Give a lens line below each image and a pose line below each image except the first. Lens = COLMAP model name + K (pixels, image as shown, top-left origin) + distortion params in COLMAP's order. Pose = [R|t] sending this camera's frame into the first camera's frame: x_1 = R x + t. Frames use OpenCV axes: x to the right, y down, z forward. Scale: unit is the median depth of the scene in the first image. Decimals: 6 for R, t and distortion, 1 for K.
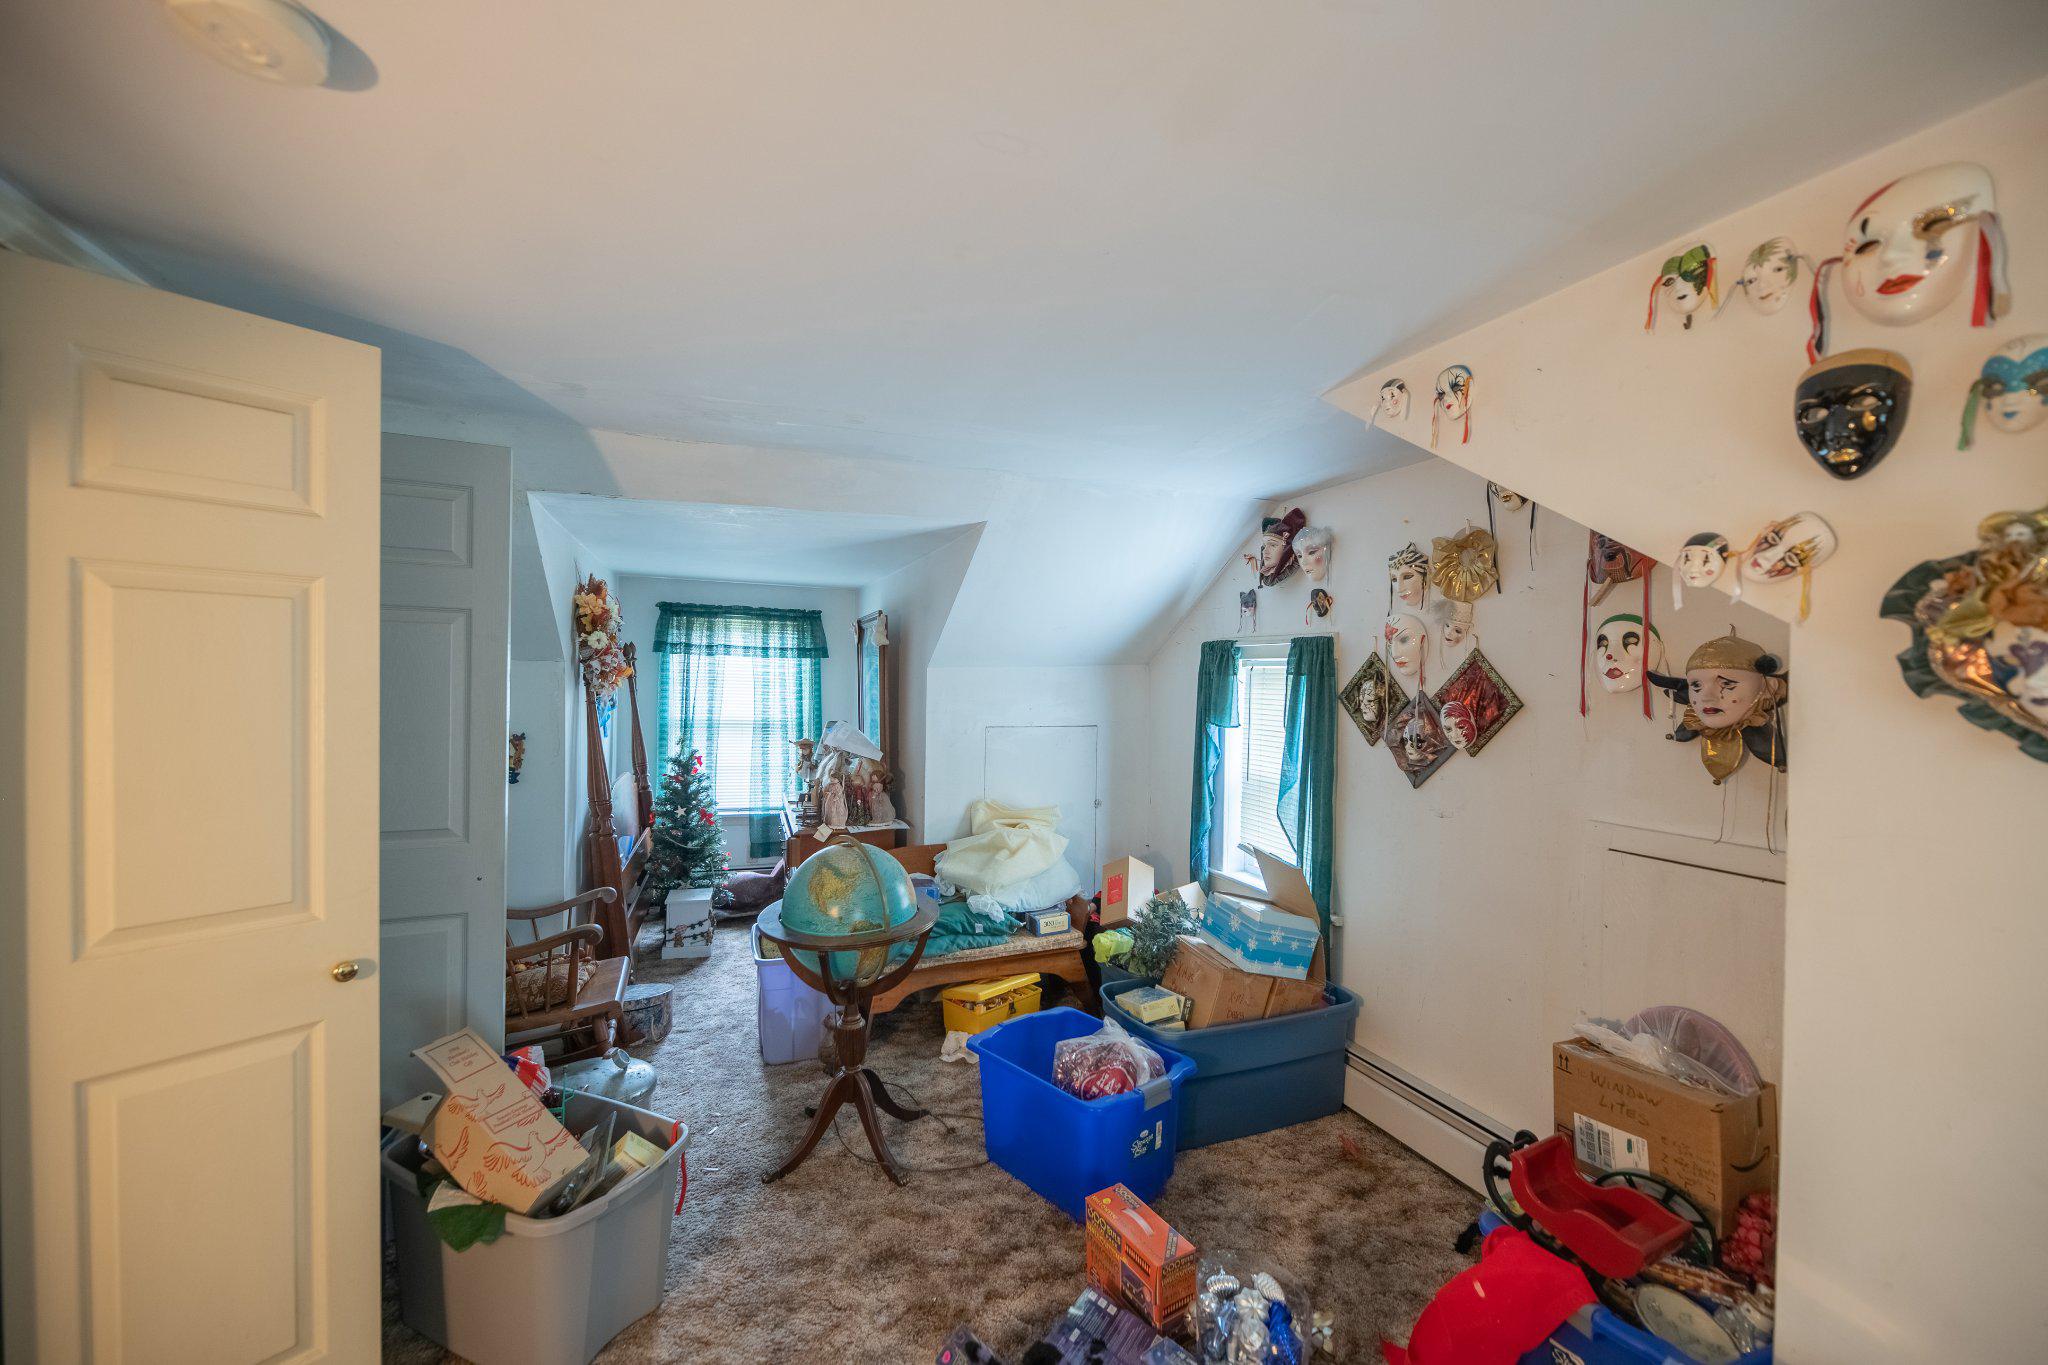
lens RADIAL K [[827.8, 0, 1026.5], [0, 827.8, 689.3], [0, 0, 1]] dist [0.002516, -0.003969]
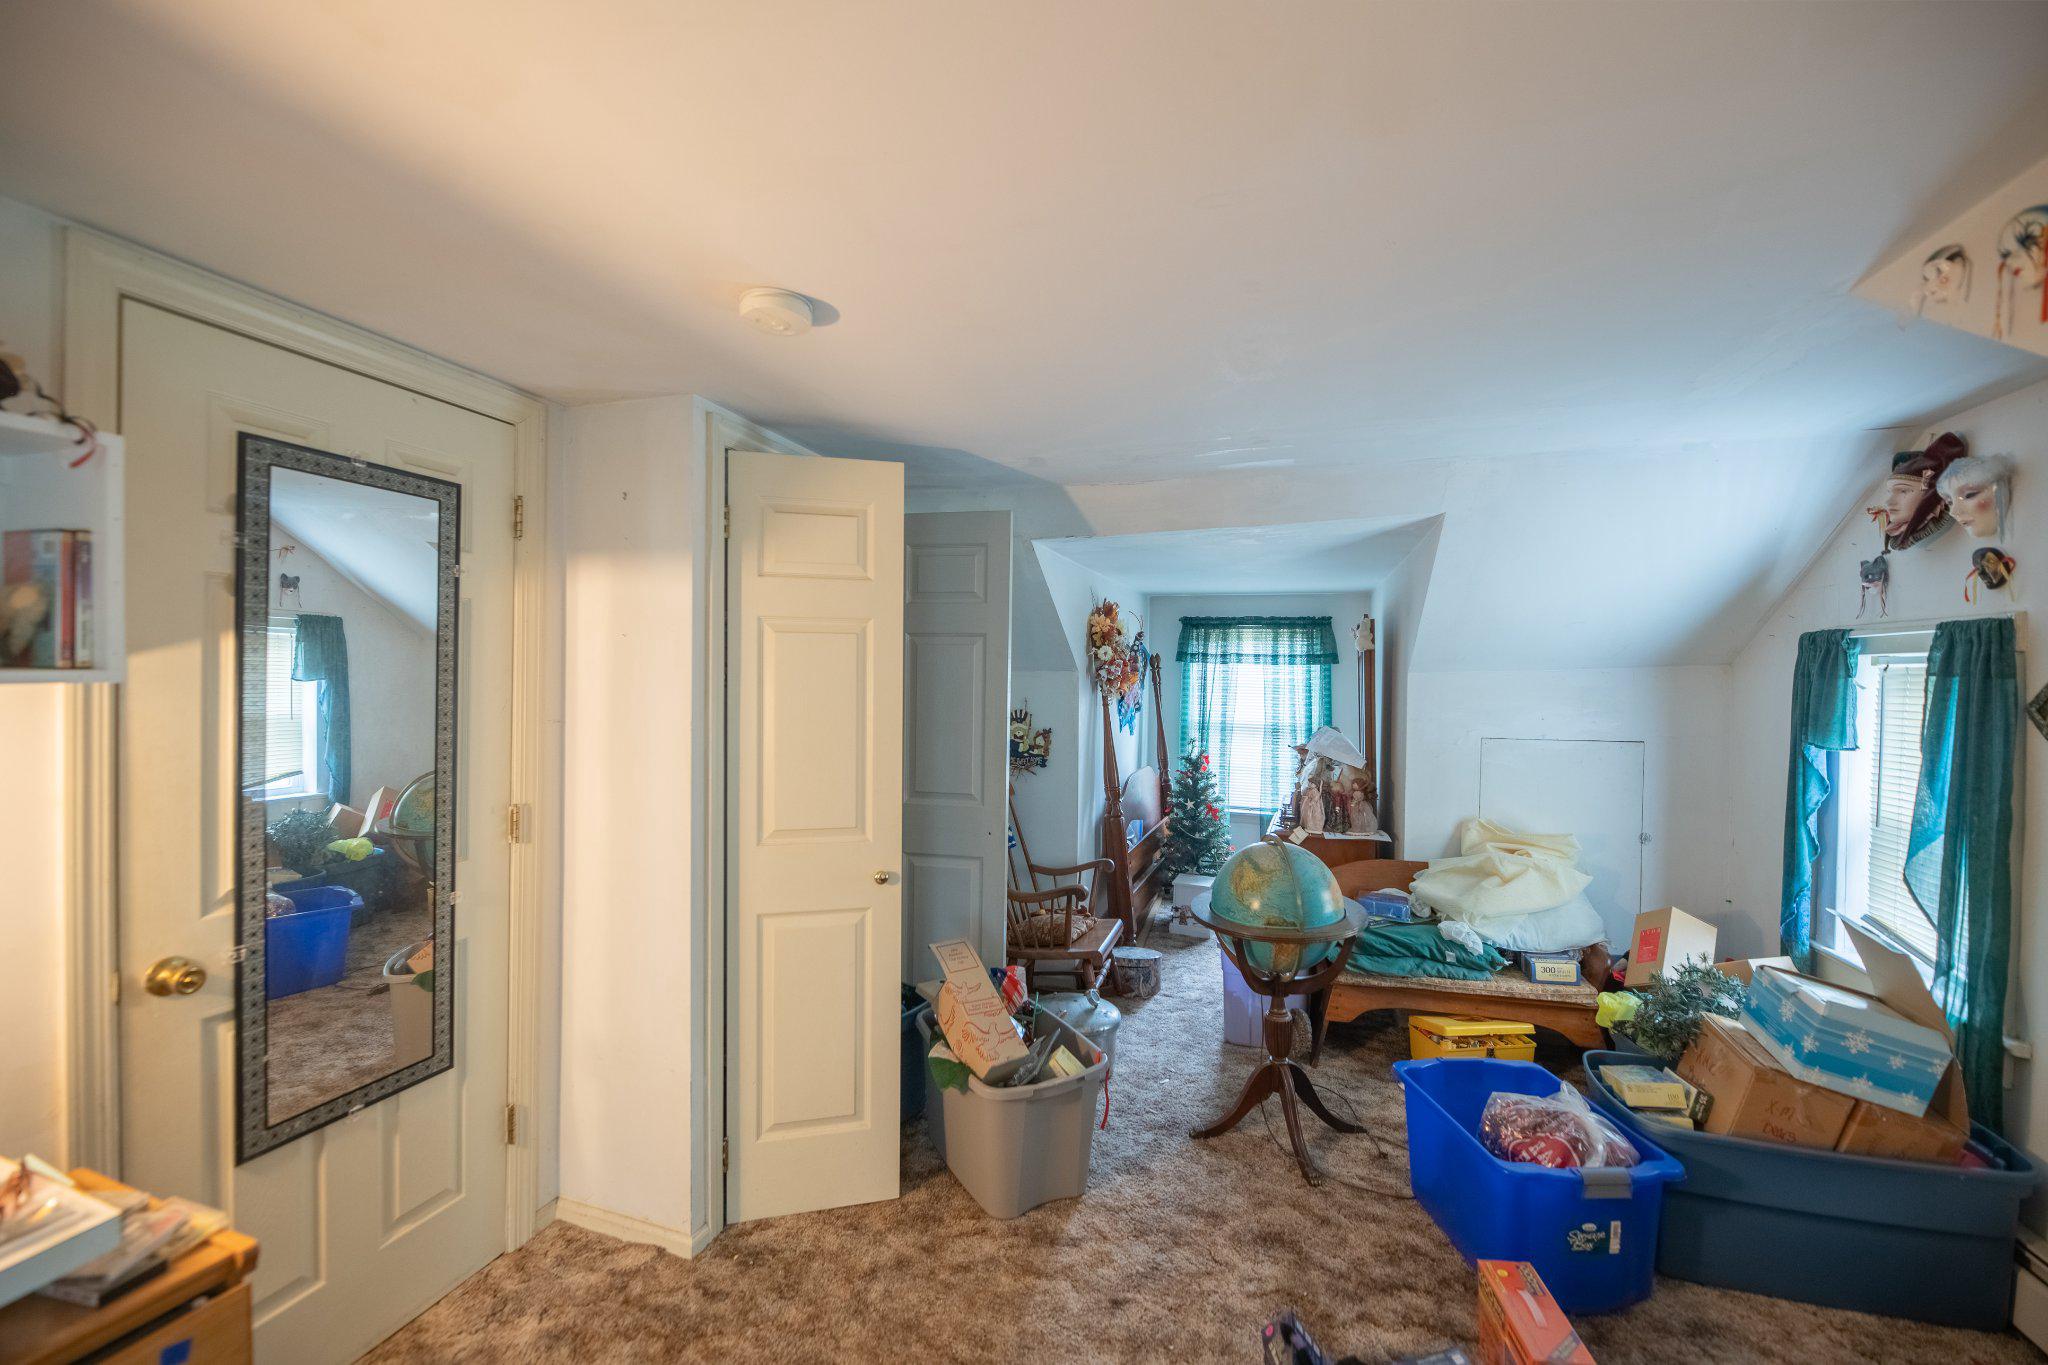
lens RADIAL K [[827.8, 0, 1026.5], [0, 827.8, 689.3], [0, 0, 1]] dist [0.002516, -0.003969]
pose [[0.777381, 0.000206, -0.629030, 0.163856], [-0.005555, 0.999963, -0.006538, 0.001969], [0.629006, 0.008577, 0.777353, -0.007384]]
